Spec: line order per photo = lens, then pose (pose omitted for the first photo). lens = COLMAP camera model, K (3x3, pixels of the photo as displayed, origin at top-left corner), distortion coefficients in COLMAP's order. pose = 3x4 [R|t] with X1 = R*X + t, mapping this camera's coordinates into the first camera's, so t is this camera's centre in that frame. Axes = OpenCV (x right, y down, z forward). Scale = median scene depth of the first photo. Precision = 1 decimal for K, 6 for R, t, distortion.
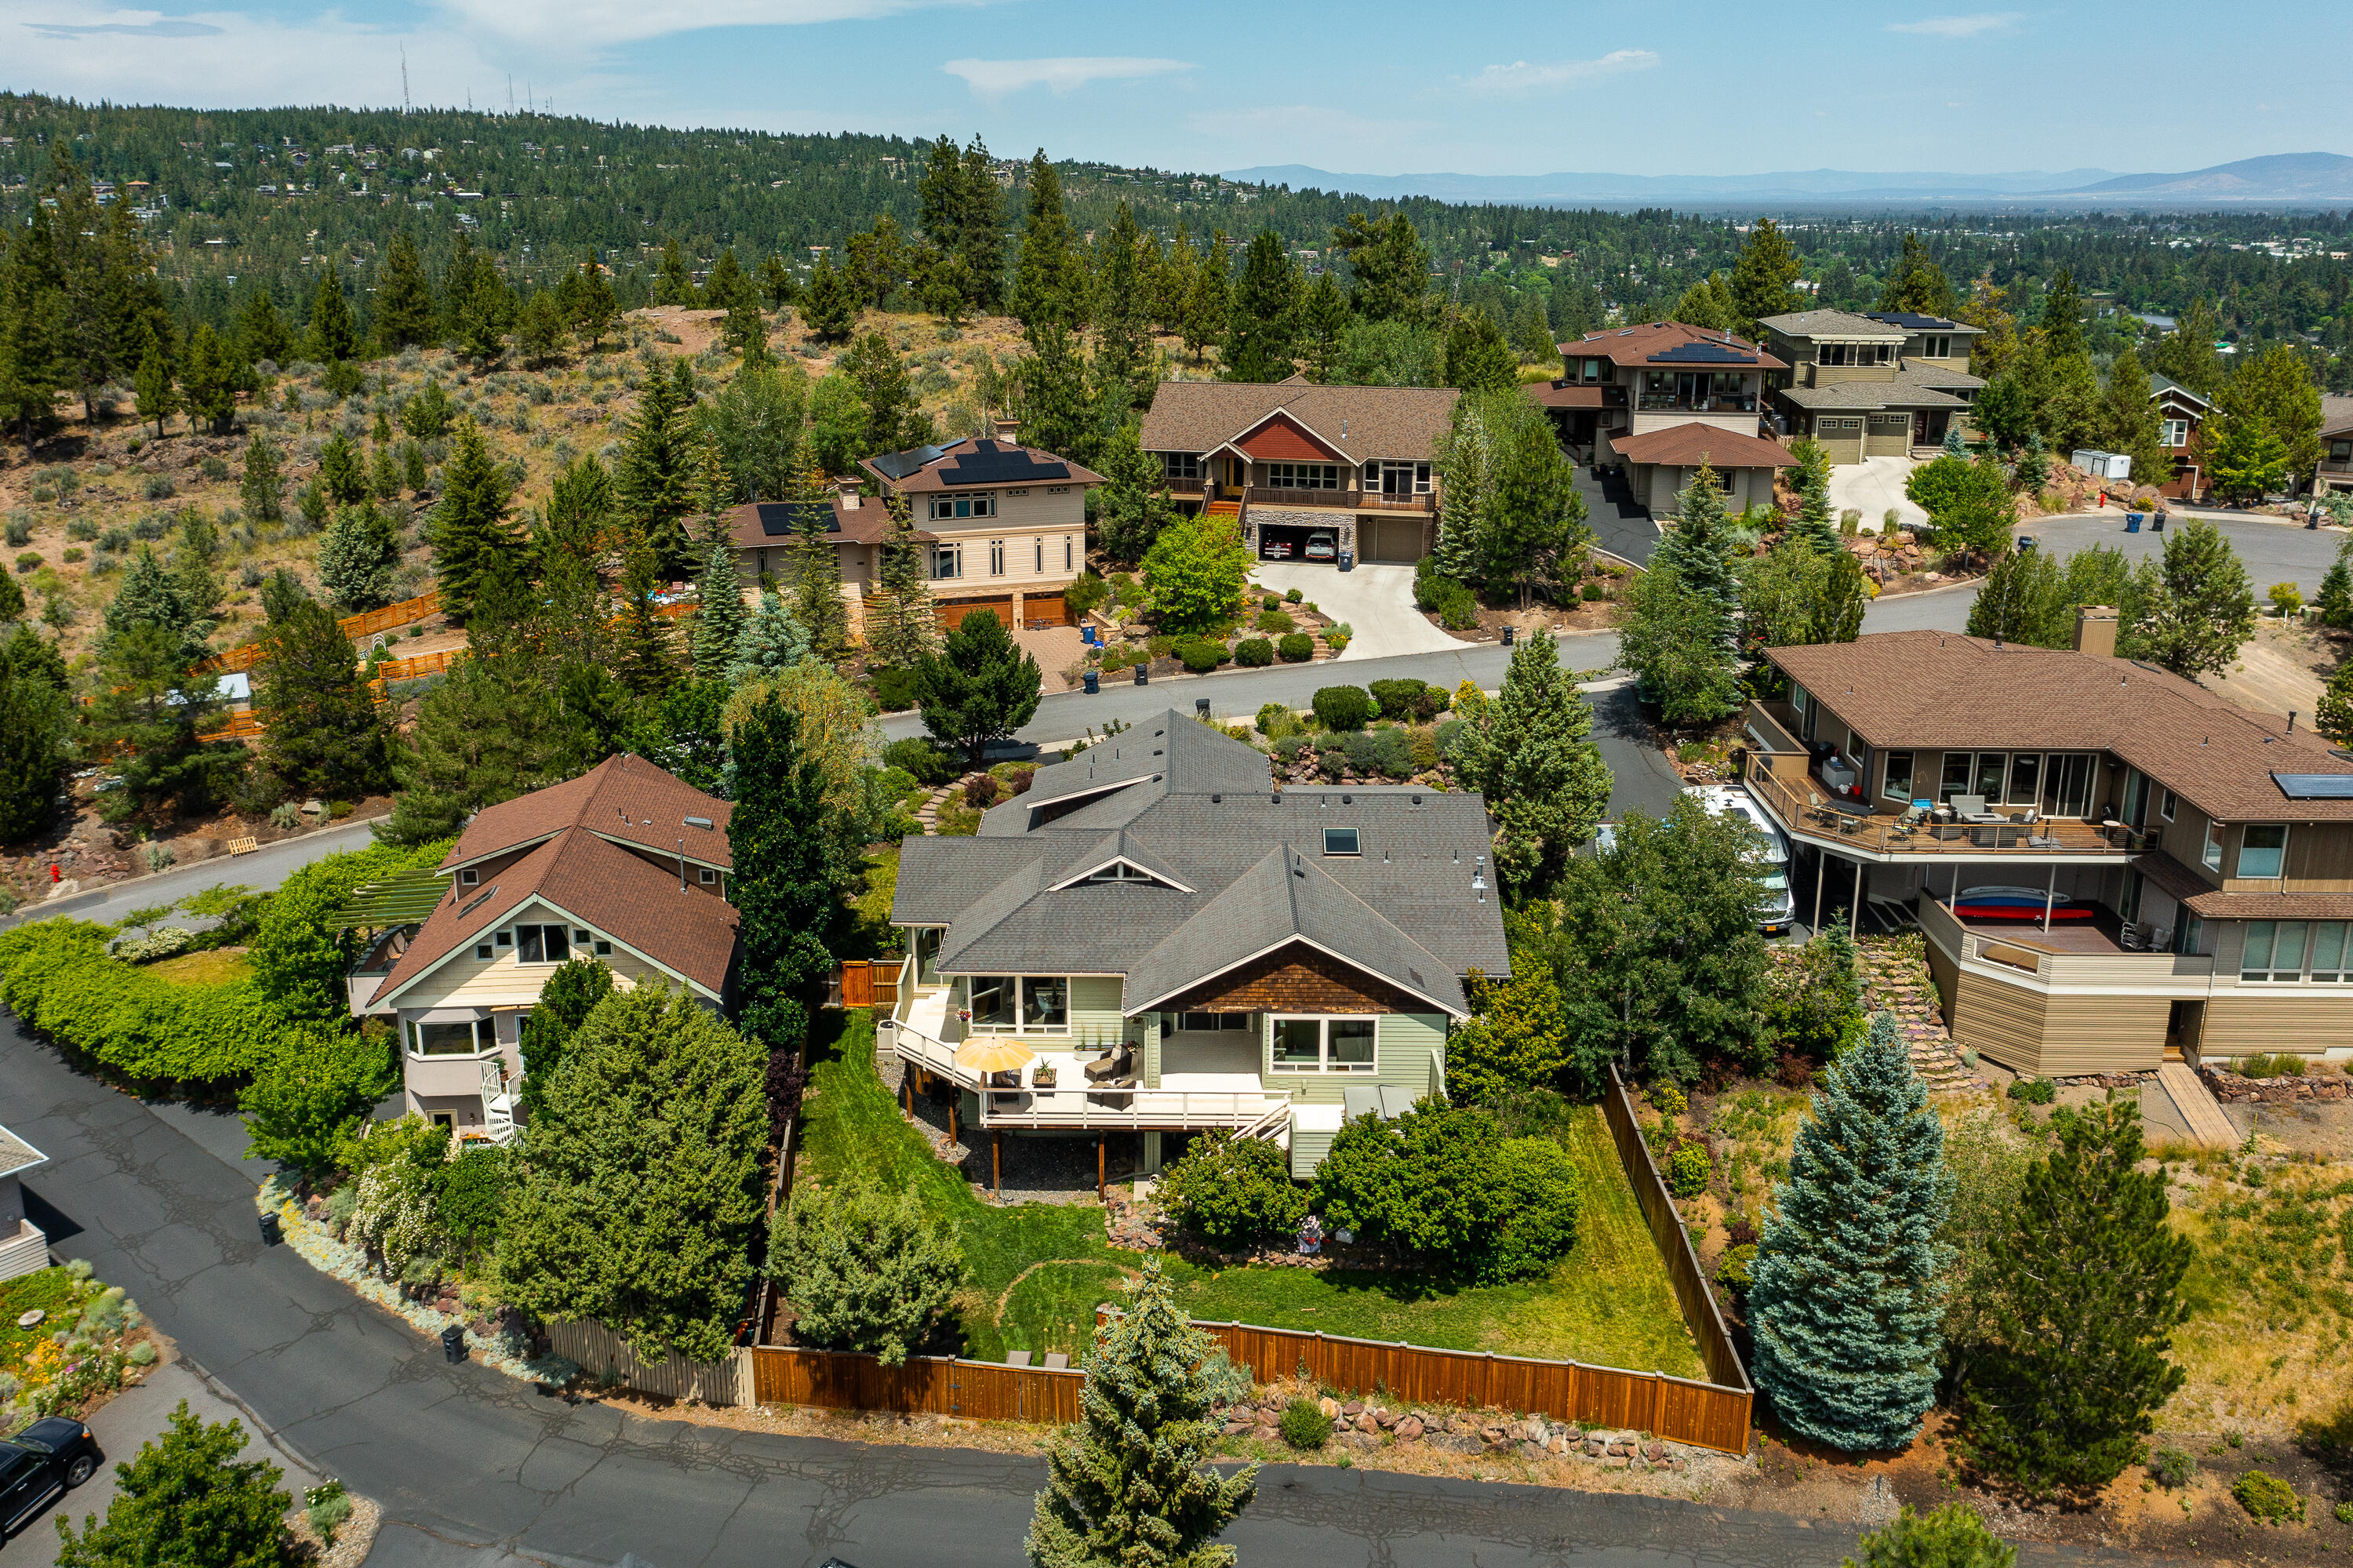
lens RADIAL K [[1896.3, 0, 1176.5], [0, 1896.3, 784.0], [0, 0, 1]] dist [-0.000167, -0.002931]
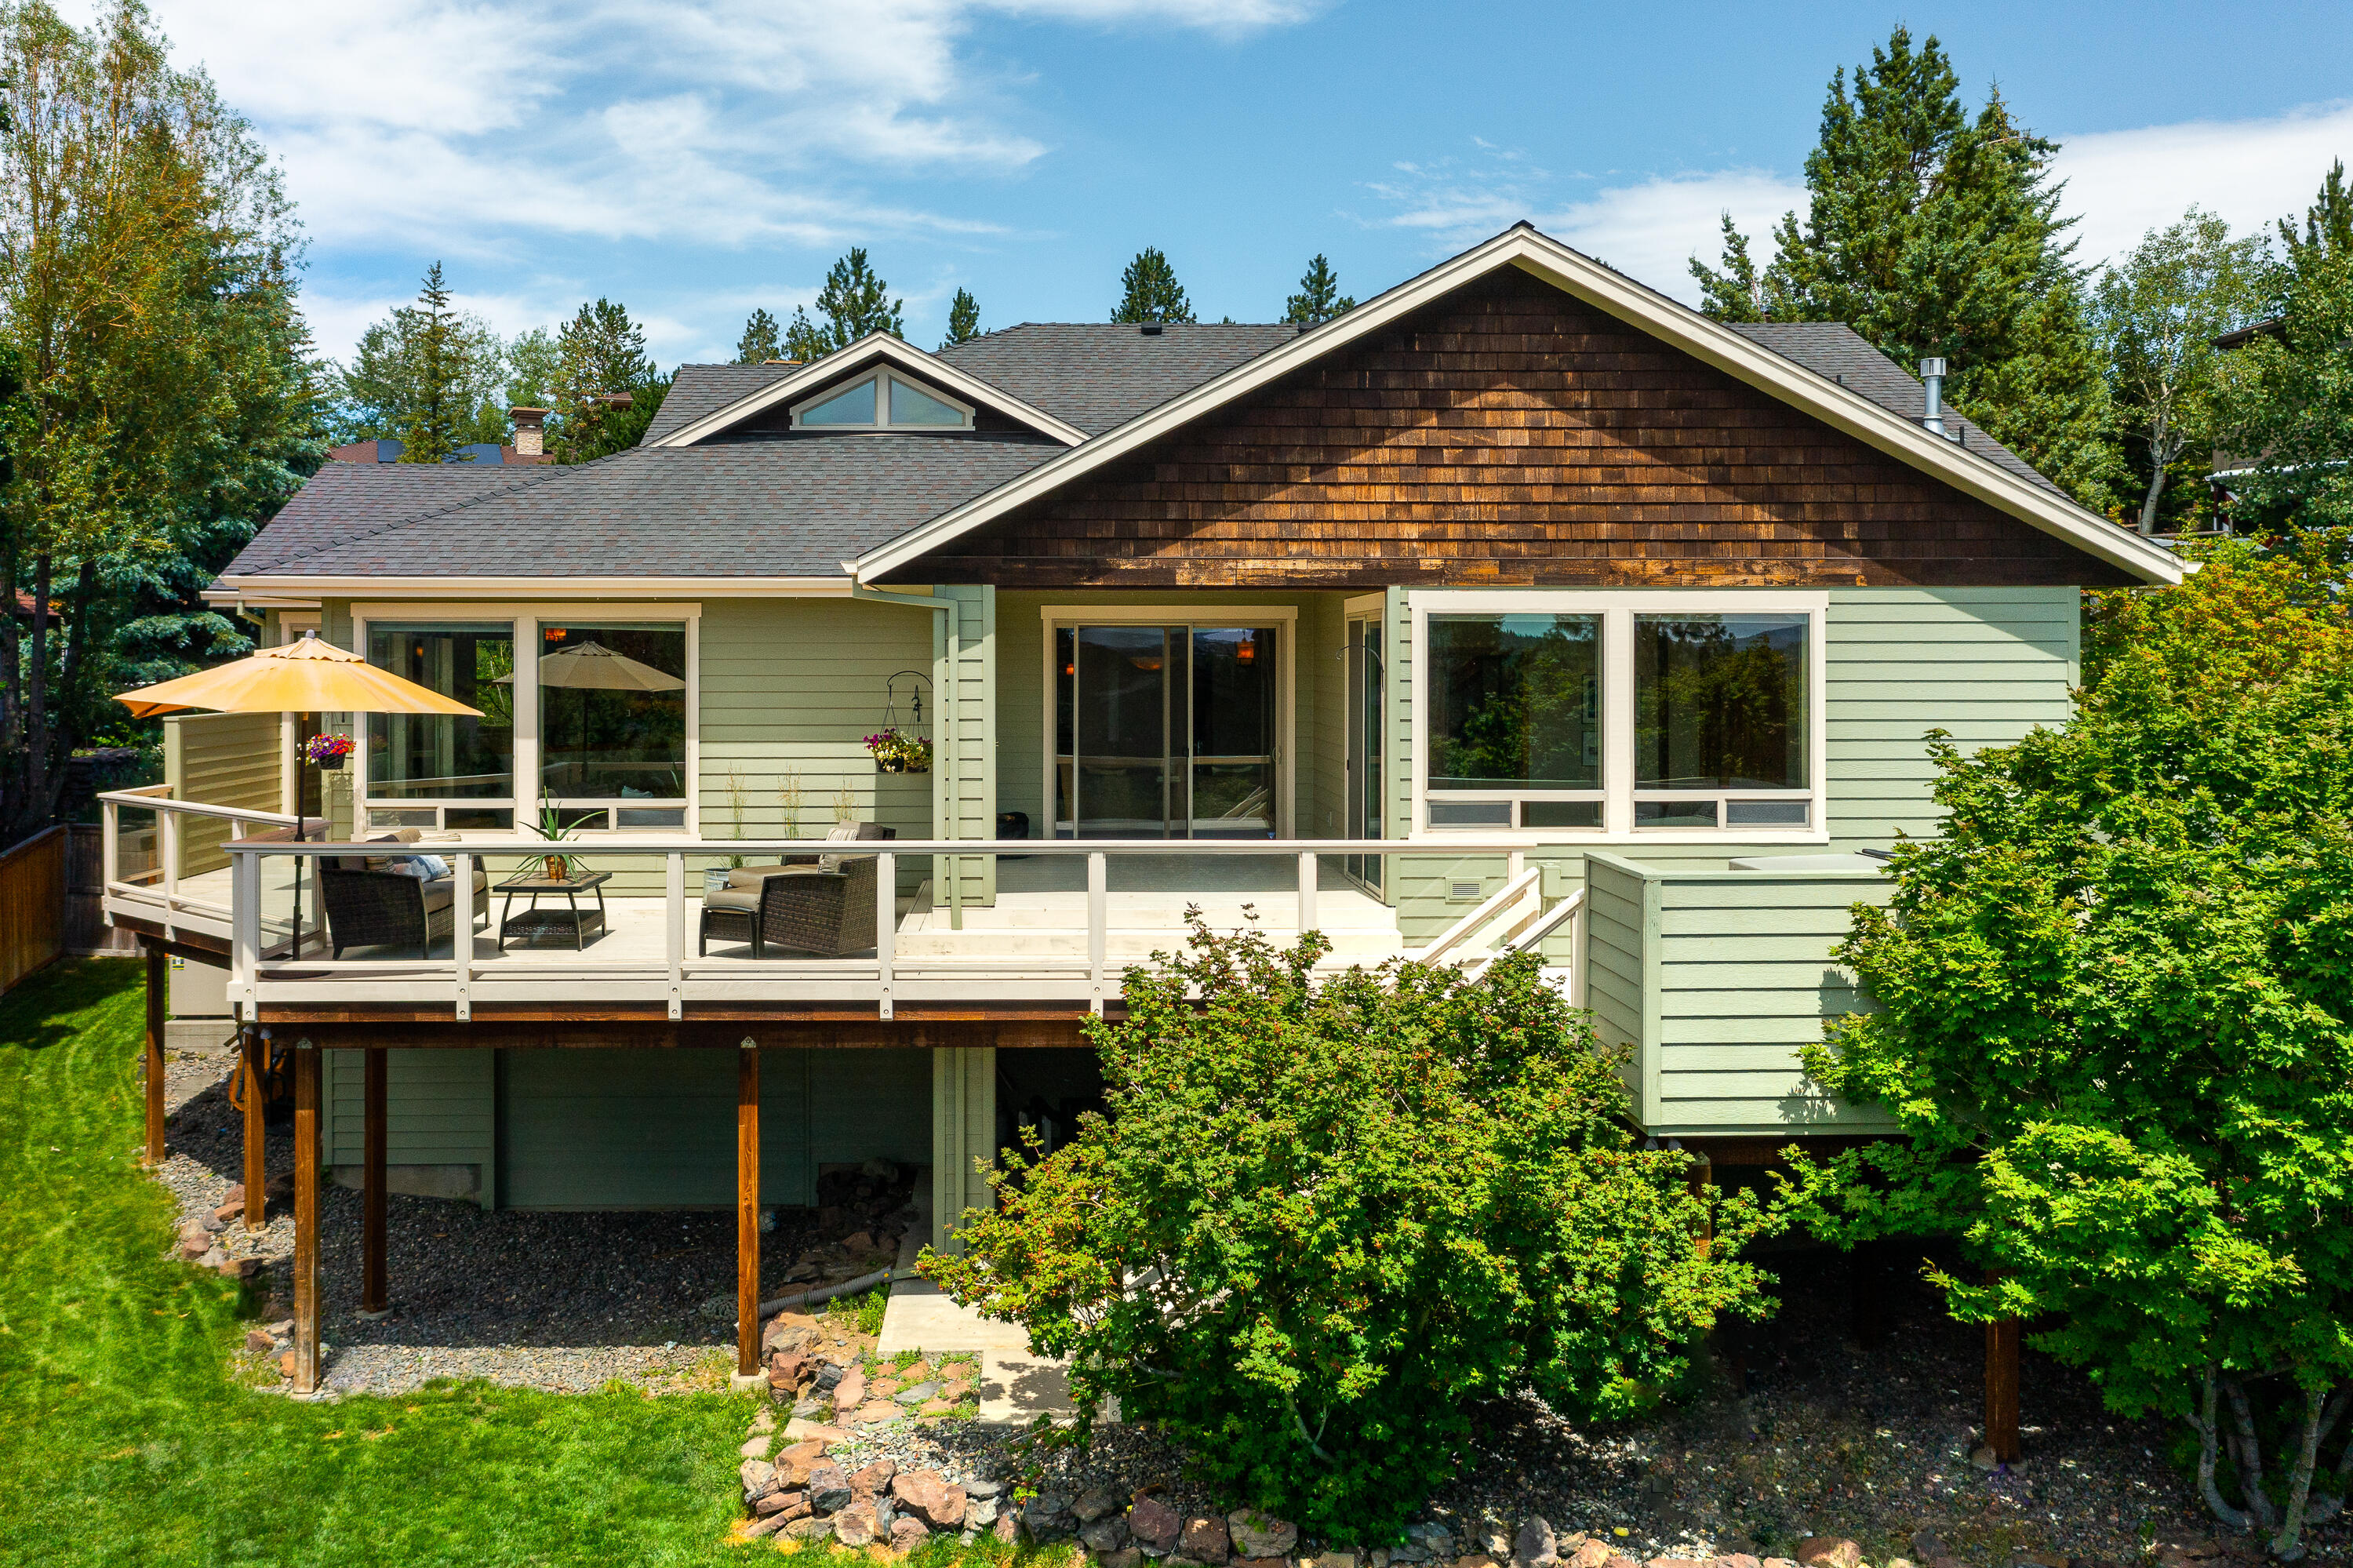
lens RADIAL K [[1905.3, 0, 1091.4], [0, 1905.3, 671.2], [0, 0, 1]] dist [-0.002433, -0.001822]
pose [[0.999520, -0.002639, 0.030863, -0.003261], [0.011099, 0.960715, -0.277314, 0.204374], [-0.028919, 0.277524, 0.960283, 0.750279]]
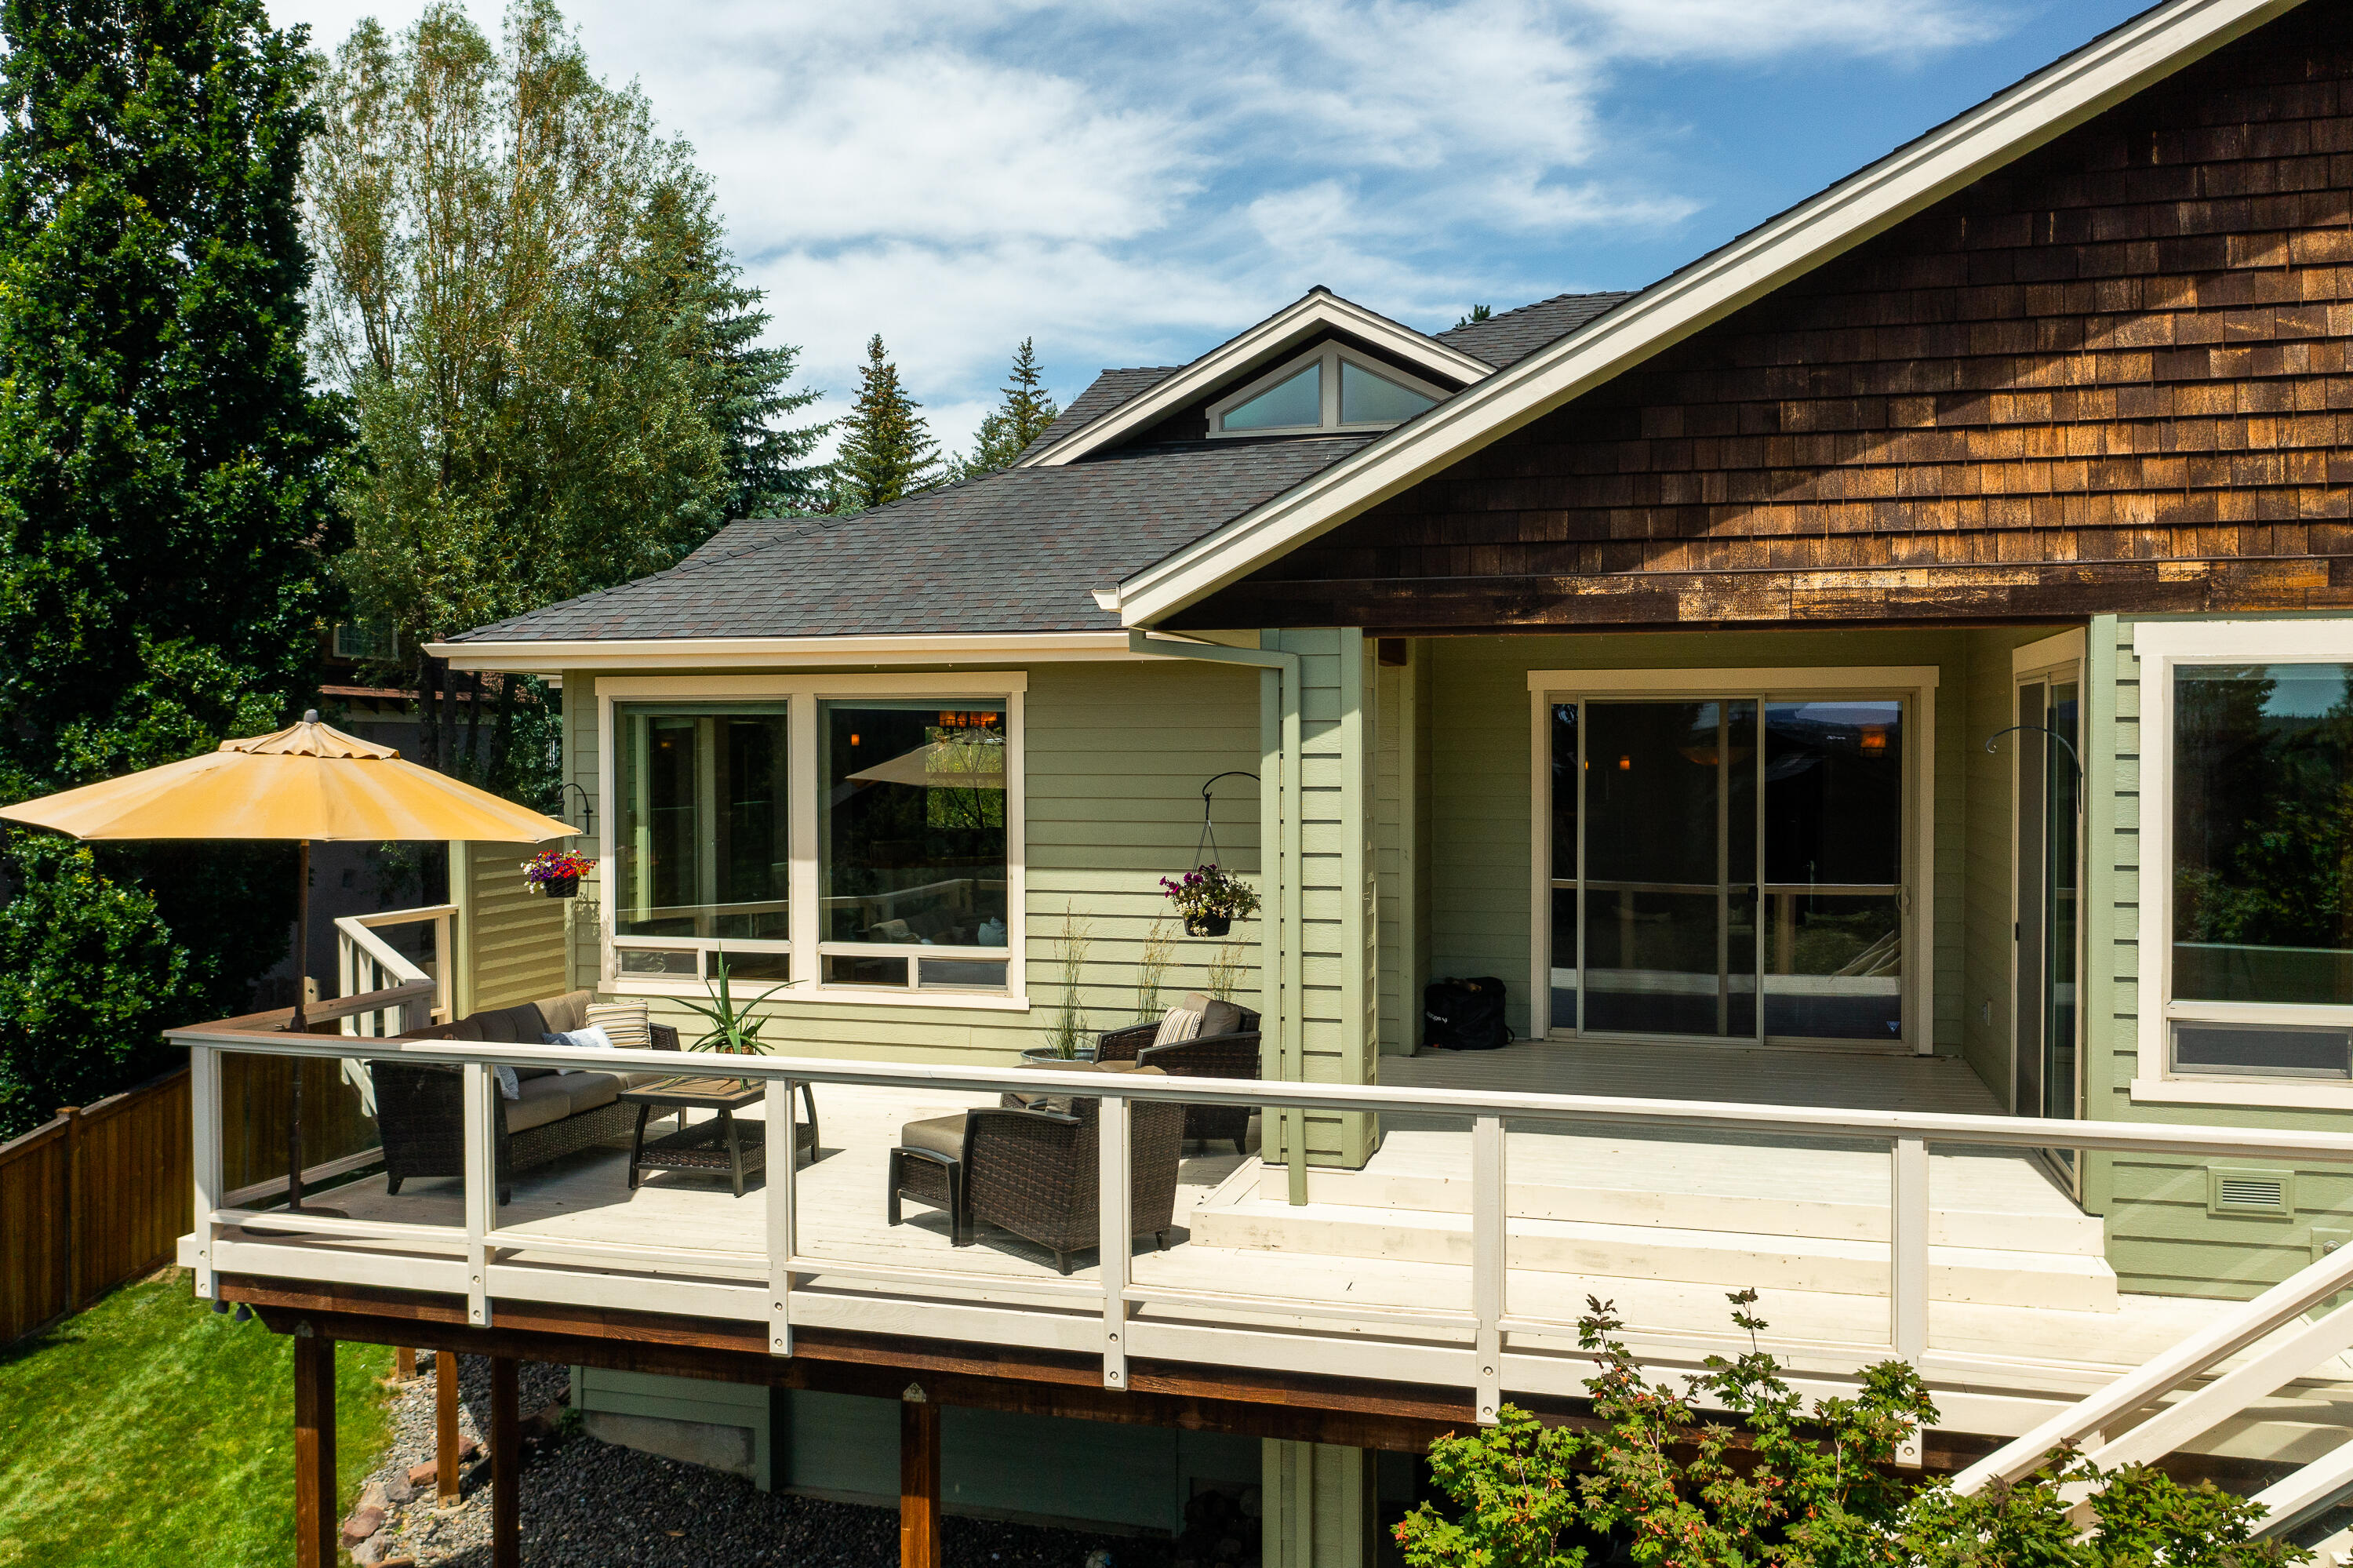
lens RADIAL K [[1896.3, 0, 1176.5], [0, 1896.3, 784.0], [0, 0, 1]] dist [-0.000167, -0.002931]
pose [[0.965035, 0.001657, -0.262114, 0.017360], [-0.071075, 0.964171, -0.255582, 0.173105], [0.252299, 0.265275, 0.930577, 0.854478]]
